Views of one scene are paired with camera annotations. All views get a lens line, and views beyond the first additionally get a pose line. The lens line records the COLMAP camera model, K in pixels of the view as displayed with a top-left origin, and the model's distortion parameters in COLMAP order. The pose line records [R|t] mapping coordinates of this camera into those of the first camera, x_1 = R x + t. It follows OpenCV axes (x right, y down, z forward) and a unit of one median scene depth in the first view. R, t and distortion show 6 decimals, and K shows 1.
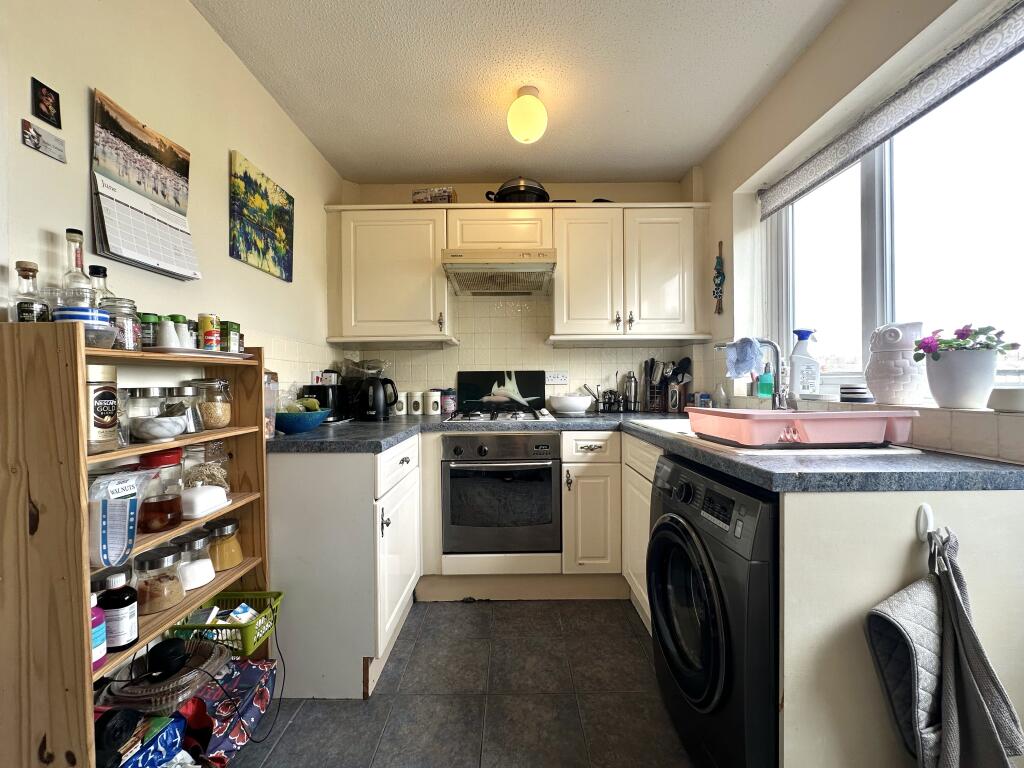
lens RADIAL K [[408.7, 0, 512.0], [0, 408.7, 384.0], [0, 0, 1]] dist [-0.001265, -0.000100]
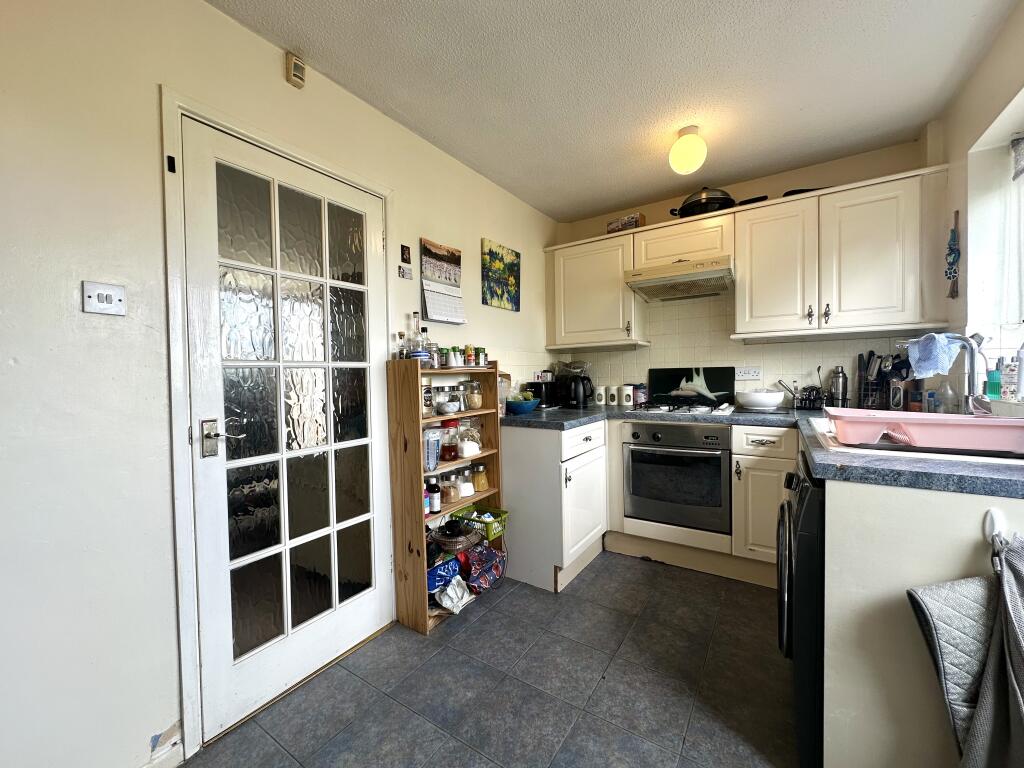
lens RADIAL K [[411.2, 0, 512.0], [0, 411.2, 384.0], [0, 0, 1]] dist [0.000926, 0.000051]
pose [[0.833551, 0.006559, -0.552404, 0.294192], [0.008853, 0.999643, 0.025227, -0.032245], [0.552372, -0.025919, 0.833195, -0.287528]]
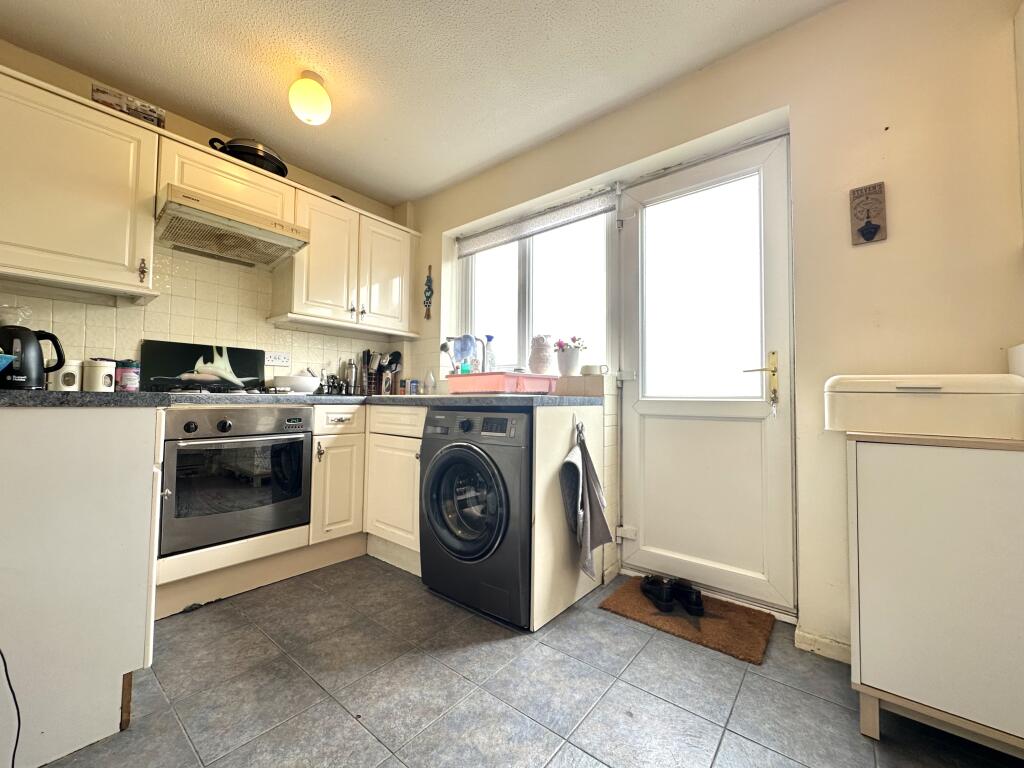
lens RADIAL K [[411.2, 0, 512.0], [0, 411.2, 384.0], [0, 0, 1]] dist [0.000926, 0.000051]
pose [[0.629685, 0.044508, 0.775574, -0.460934], [-0.011499, 0.998782, -0.047981, 0.132279], [-0.776765, 0.021295, 0.629430, -0.058200]]
